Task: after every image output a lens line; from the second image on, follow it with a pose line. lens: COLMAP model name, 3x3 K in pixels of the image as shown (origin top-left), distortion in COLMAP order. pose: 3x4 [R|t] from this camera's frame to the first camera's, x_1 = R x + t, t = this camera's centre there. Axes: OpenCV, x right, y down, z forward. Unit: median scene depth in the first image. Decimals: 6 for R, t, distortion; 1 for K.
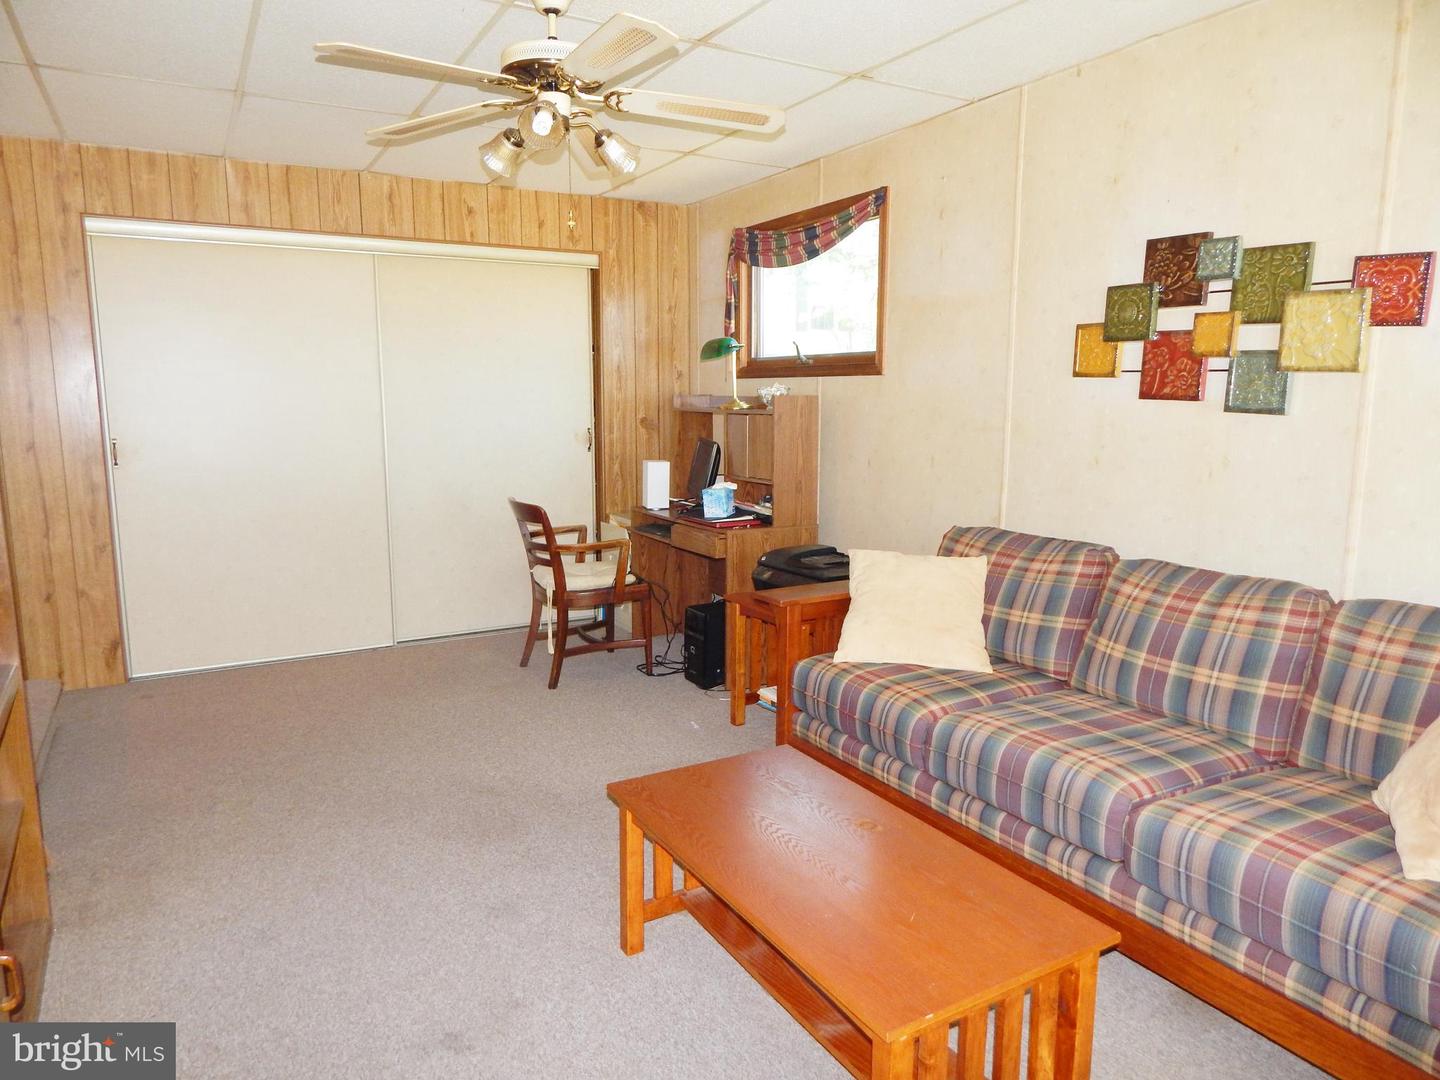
lens RADIAL K [[951.7, 0, 720.0], [0, 951.7, 540.0], [0, 0, 1]] dist [0.029624, -0.031358]
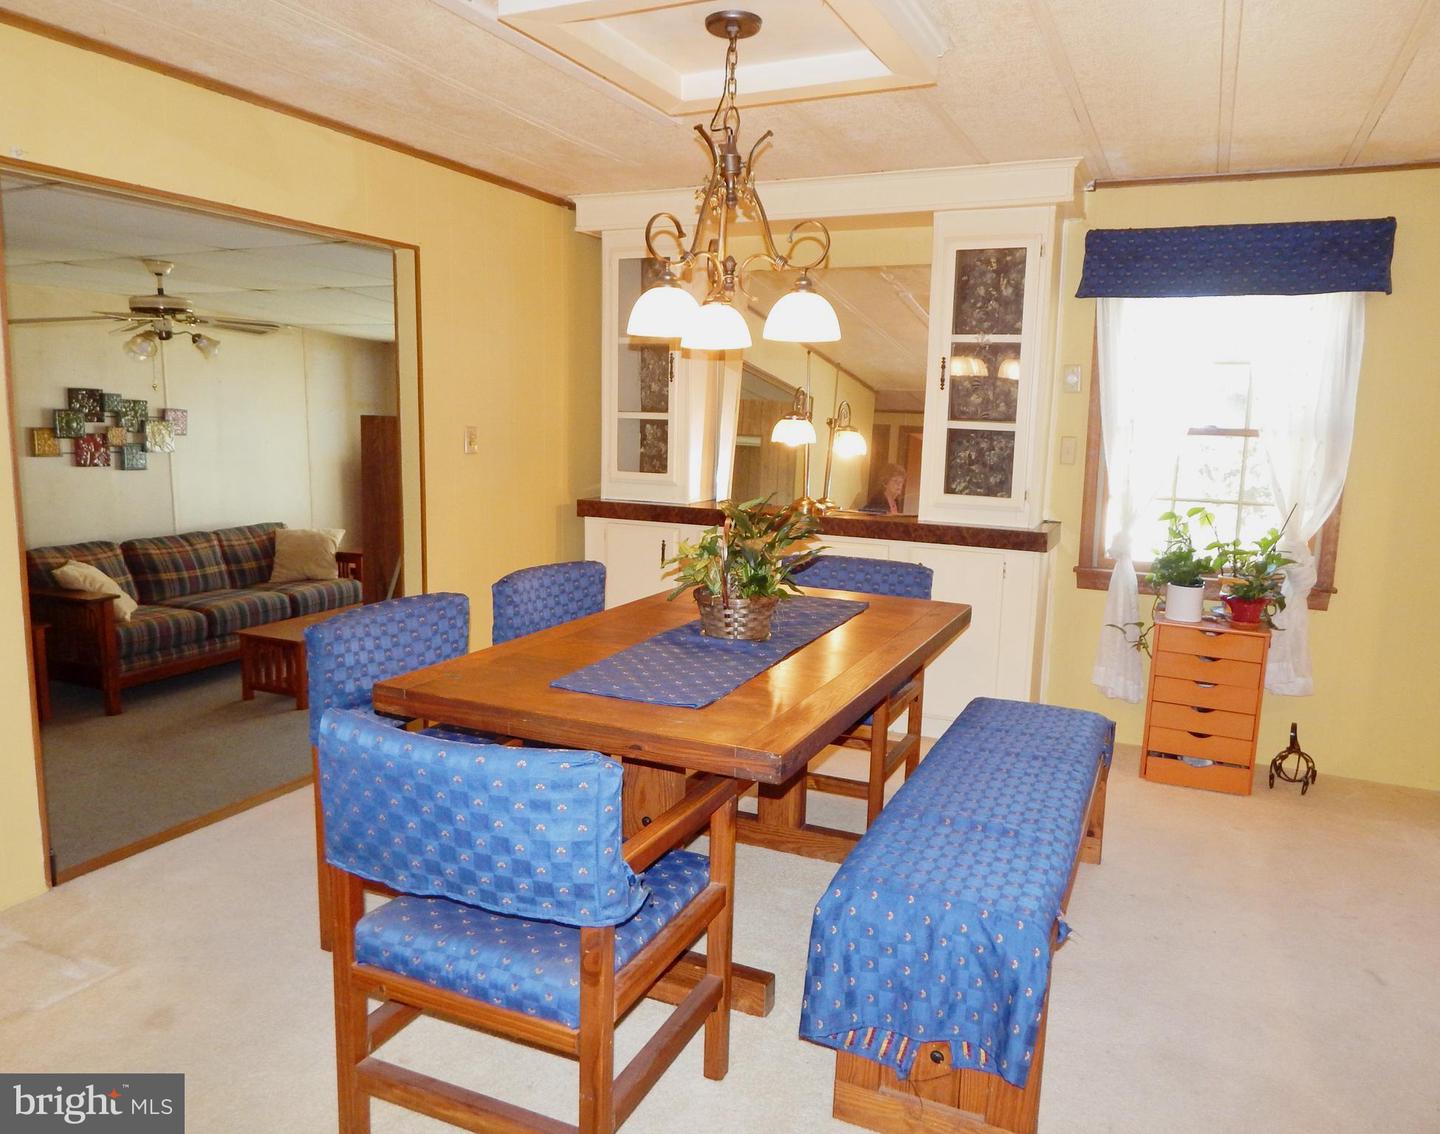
lens RADIAL K [[1042.8, 0, 720.0], [0, 1042.8, 567.0], [0, 0, 1]] dist [-0.000912, -0.000576]
pose [[-0.584741, -0.140570, 0.798948, -2.475484], [0.107560, 0.962742, 0.248111, -0.404844], [-0.804058, 0.231015, -0.547835, 1.379597]]
